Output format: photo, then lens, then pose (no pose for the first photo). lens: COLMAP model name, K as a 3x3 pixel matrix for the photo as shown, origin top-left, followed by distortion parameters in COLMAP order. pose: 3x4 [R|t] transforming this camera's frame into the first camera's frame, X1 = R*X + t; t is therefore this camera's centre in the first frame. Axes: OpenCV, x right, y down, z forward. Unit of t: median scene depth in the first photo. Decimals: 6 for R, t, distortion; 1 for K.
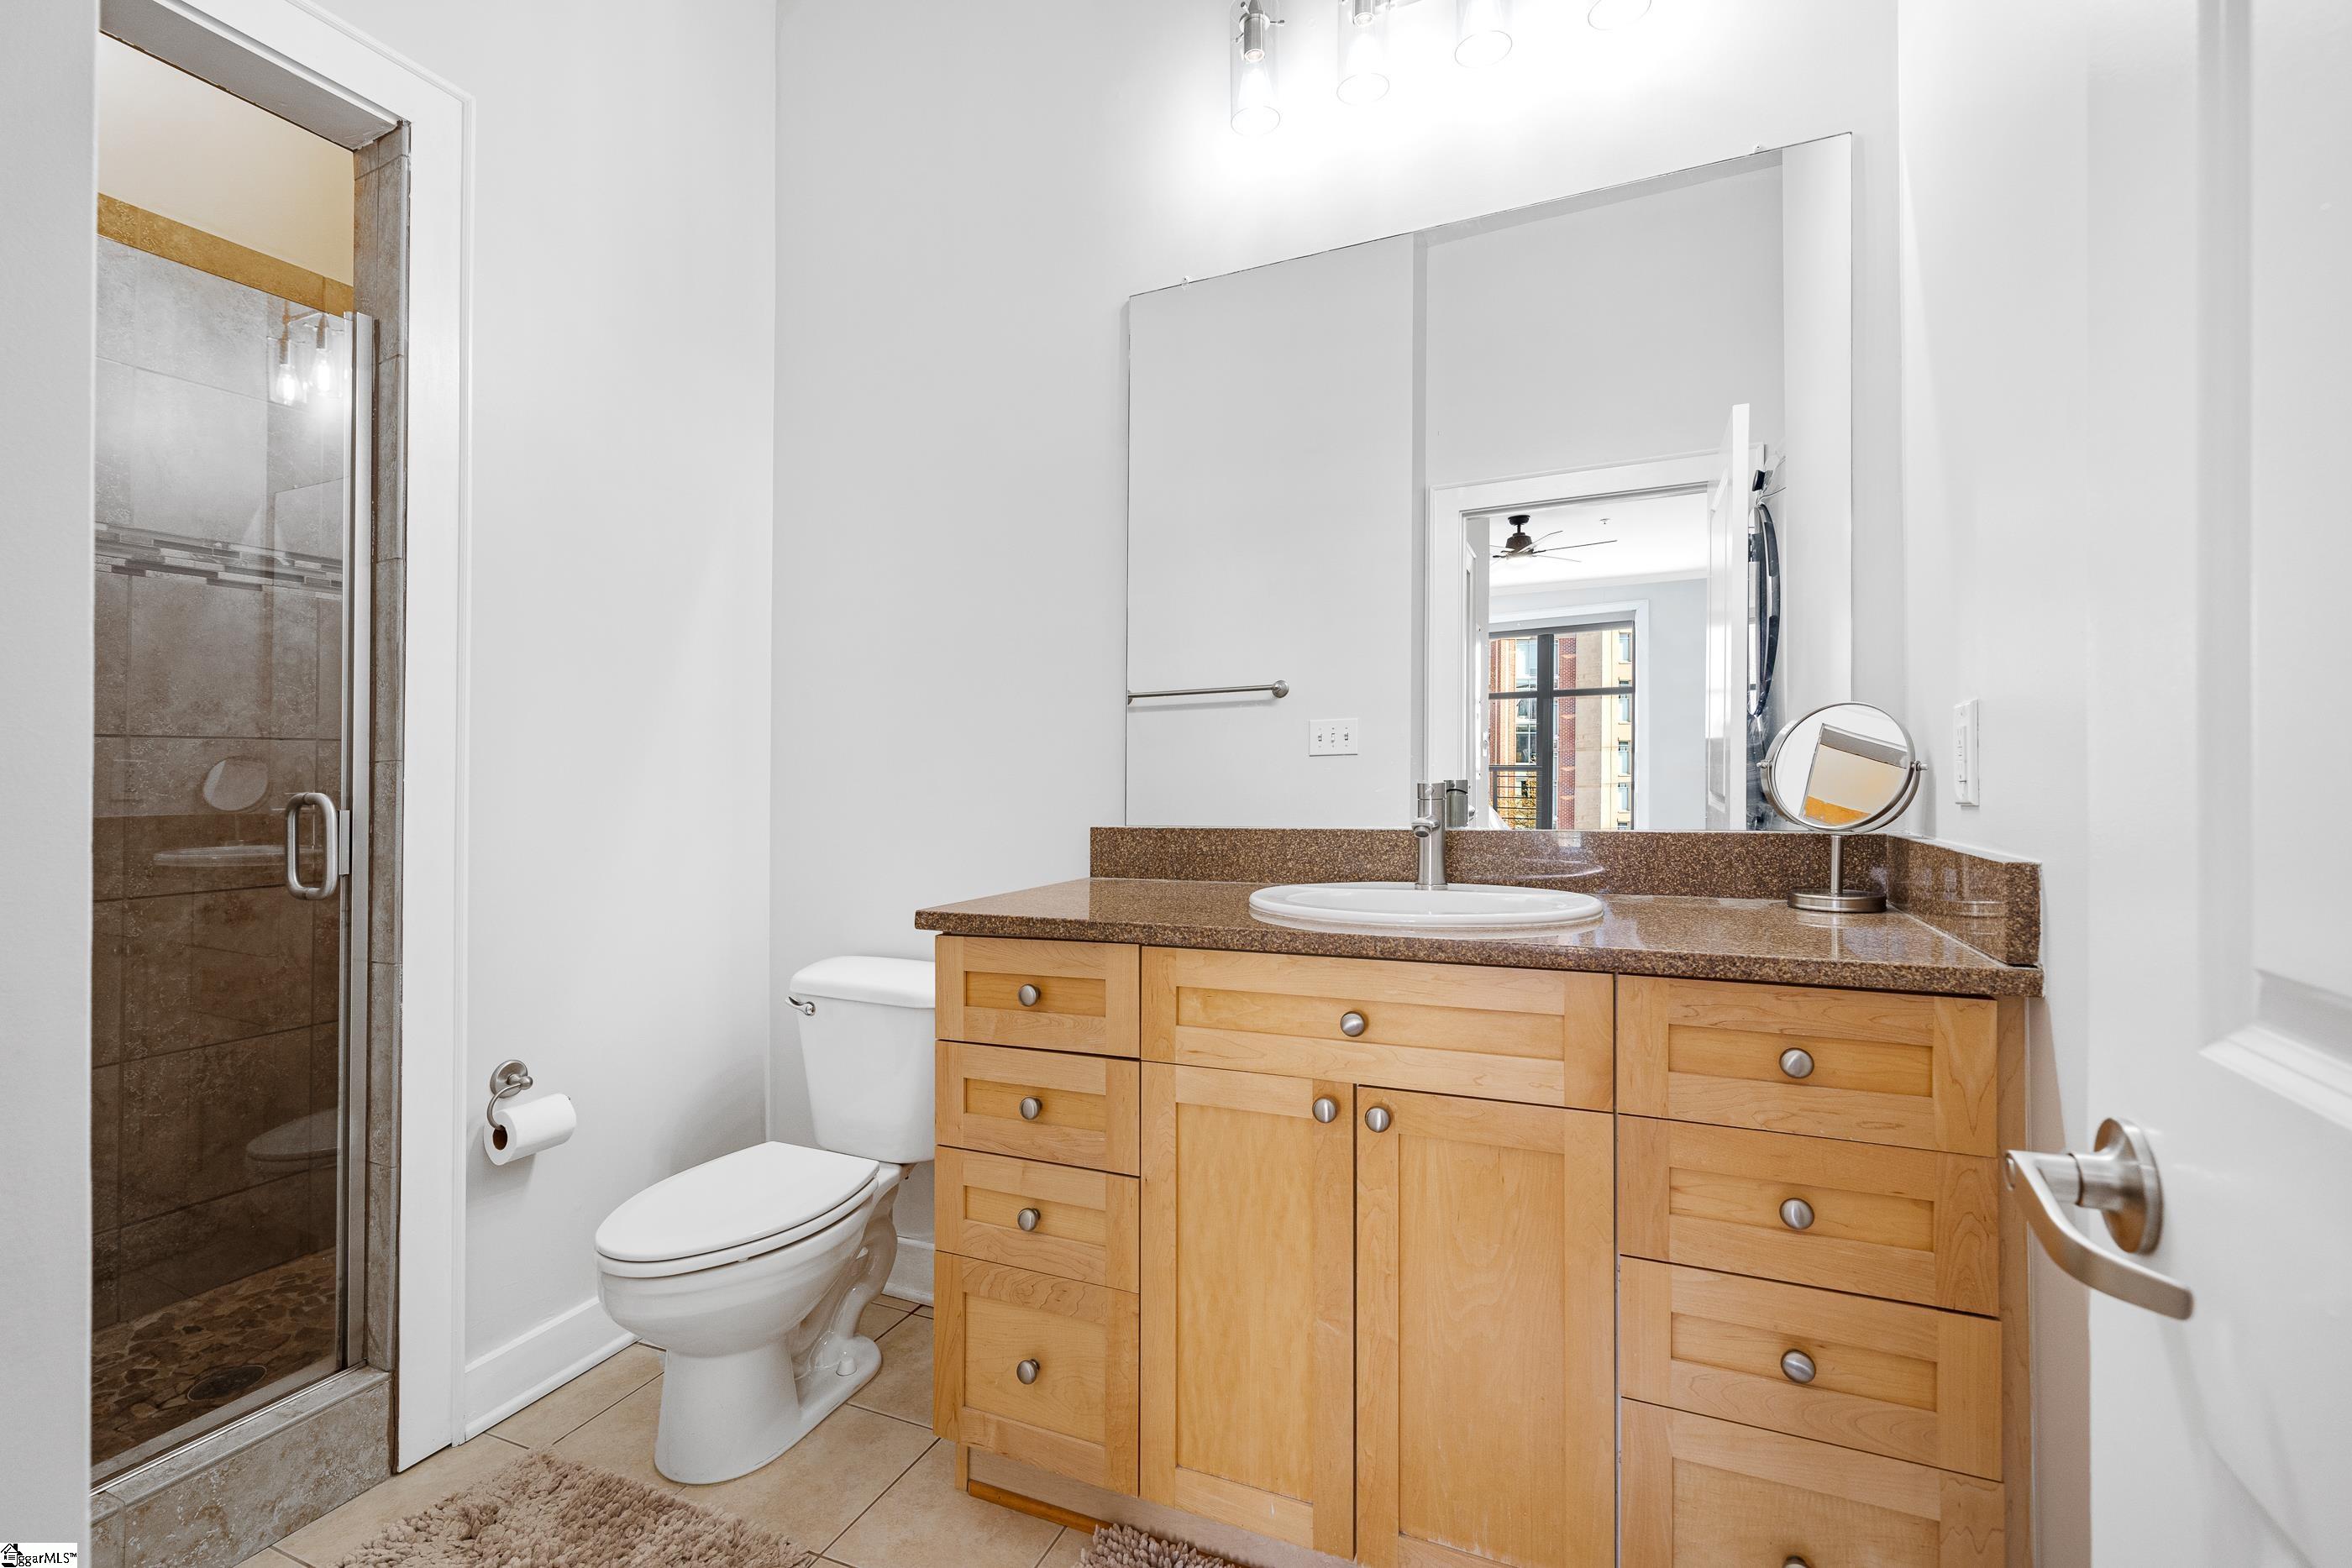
lens RADIAL K [[1026.2, 0, 1184.7], [0, 1026.2, 761.5], [0, 0, 1]] dist [-0.004040, 0.000787]
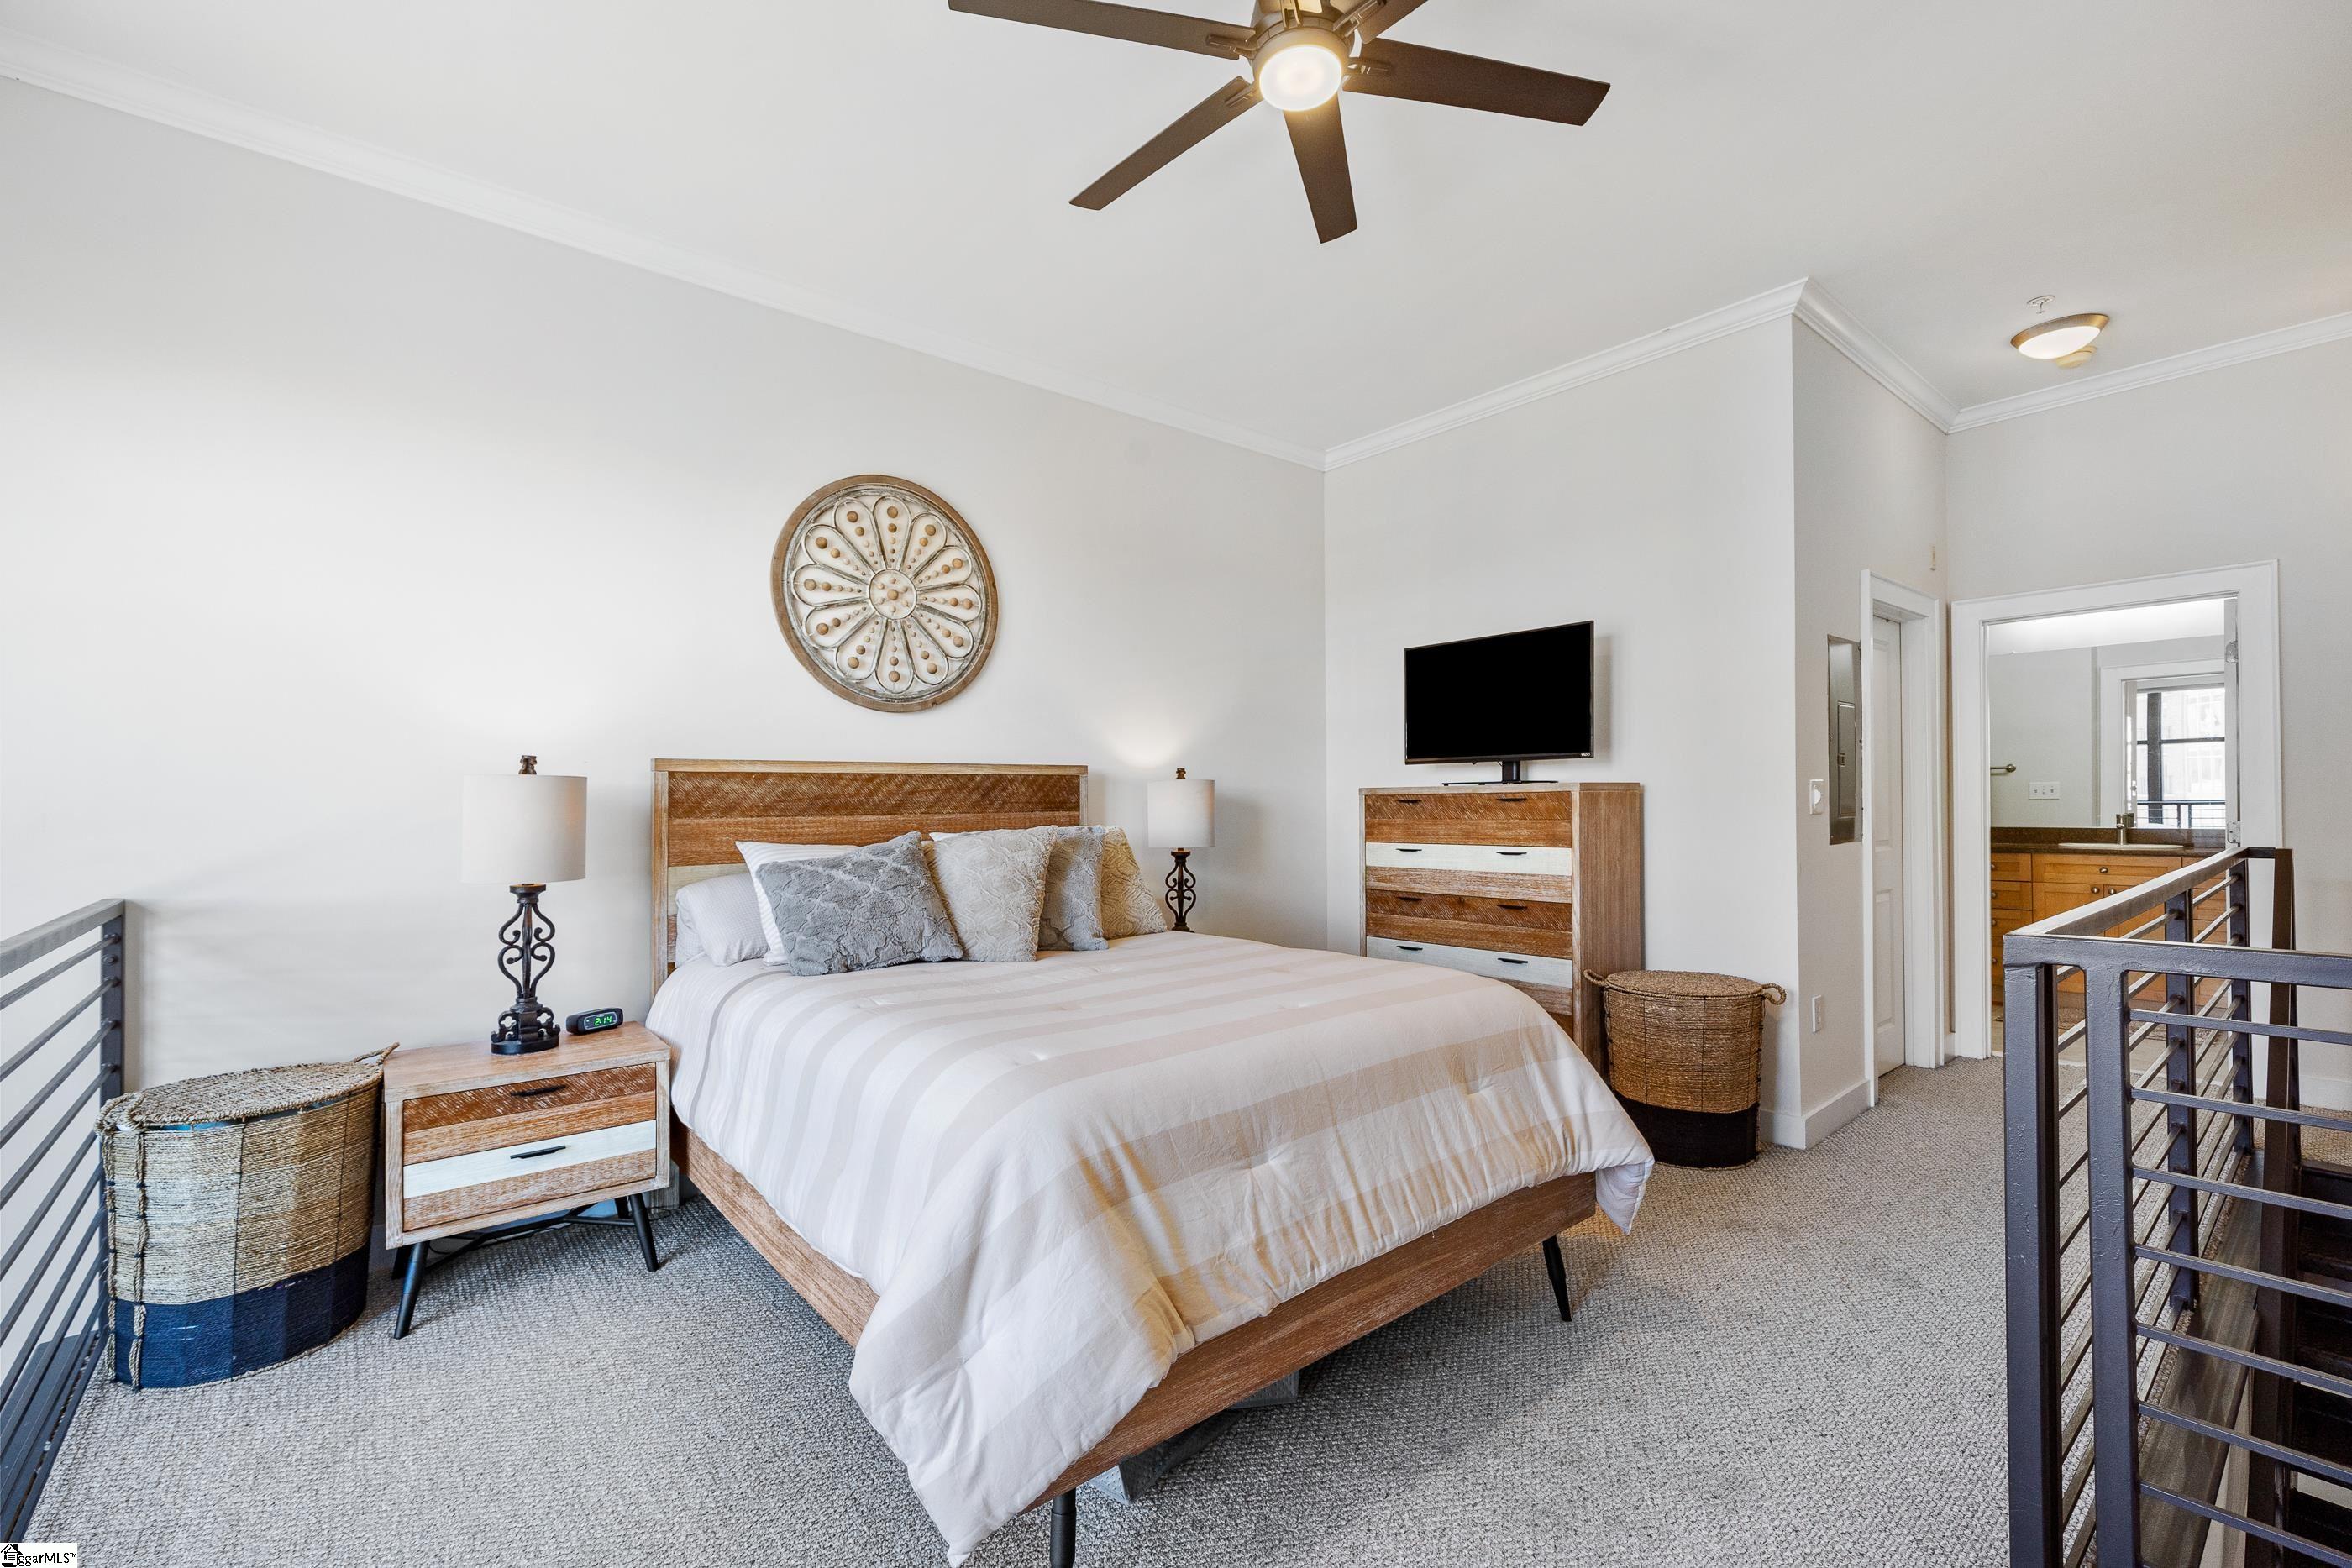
lens RADIAL K [[1026.2, 0, 1163.0], [0, 1026.2, 823.9], [0, 0, 1]] dist [-0.004040, 0.000787]
pose [[0.892112, 0.015796, -0.451538, -1.097680], [0.000607, 0.999346, 0.036158, -0.074214], [0.451813, -0.032531, 0.891519, -3.571616]]
